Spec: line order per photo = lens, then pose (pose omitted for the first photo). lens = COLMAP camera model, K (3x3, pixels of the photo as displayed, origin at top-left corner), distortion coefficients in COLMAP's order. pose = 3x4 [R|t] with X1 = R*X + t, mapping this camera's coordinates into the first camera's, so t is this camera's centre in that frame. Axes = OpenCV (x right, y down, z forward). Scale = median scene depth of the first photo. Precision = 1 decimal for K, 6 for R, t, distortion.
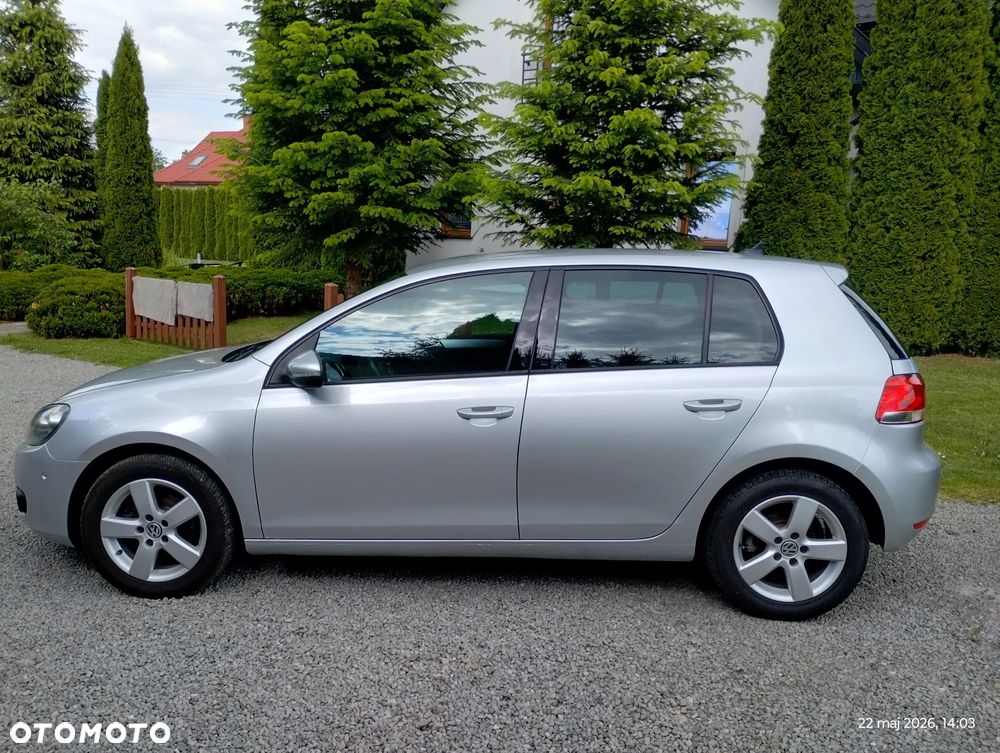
lens RADIAL K [[826.9, 0, 501.5], [0, 826.9, 371.1], [0, 0, 1]] dist [0.093611, -0.112587]
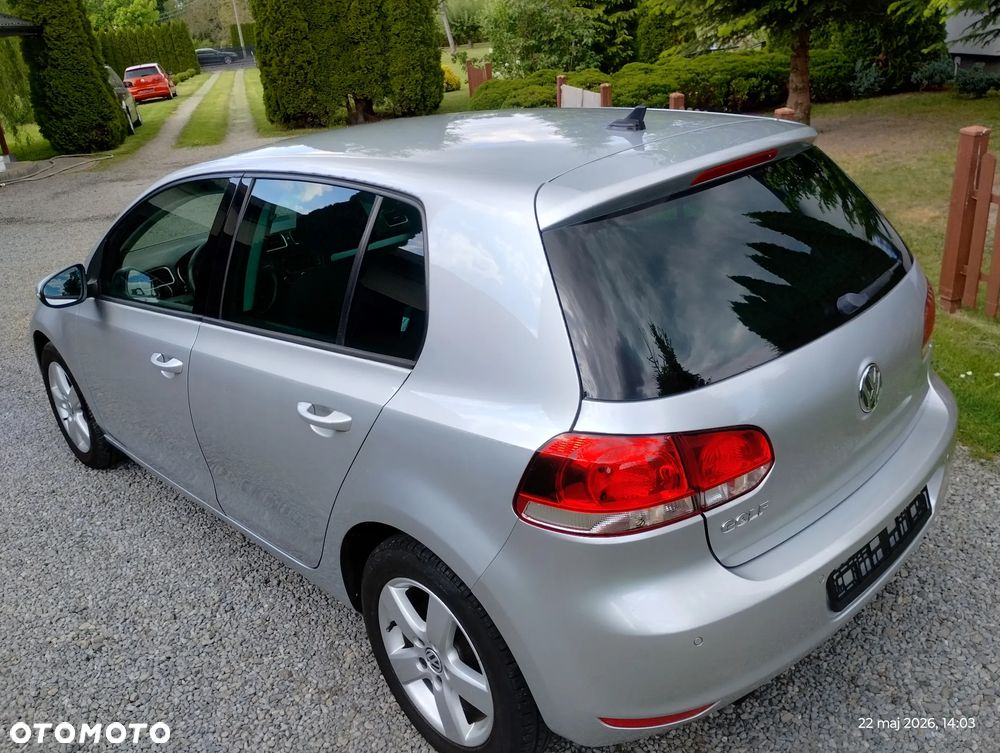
lens RADIAL K [[826.9, 0, 484.6], [0, 826.9, 355.8], [0, 0, 1]] dist [0.093611, -0.112587]
pose [[0.726760, 0.171467, -0.665146, 0.166400], [-0.003183, 0.969172, 0.246363, -0.035093], [0.686884, -0.176930, 0.704901, 0.141099]]
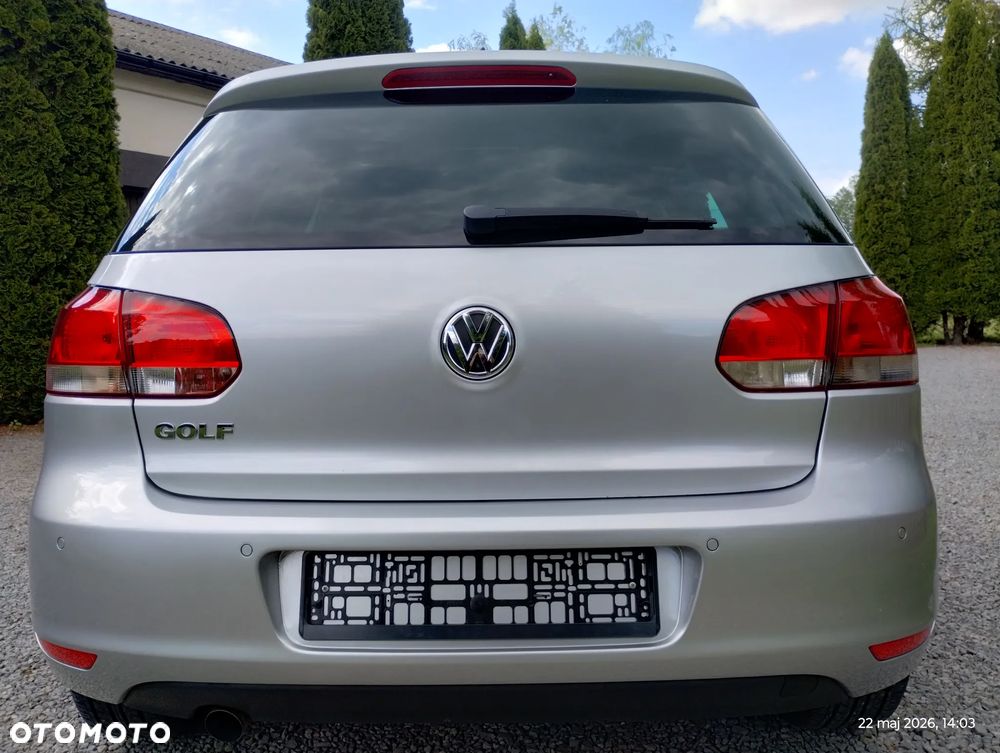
lens RADIAL K [[826.9, 0, 508.0], [0, 826.9, 376.8], [0, 0, 1]] dist [0.093611, -0.112587]
pose [[0.077740, 0.060780, -0.995119, 0.210840], [-0.131213, 0.990081, 0.050222, -0.000109], [0.988301, 0.126668, 0.084944, 0.274613]]
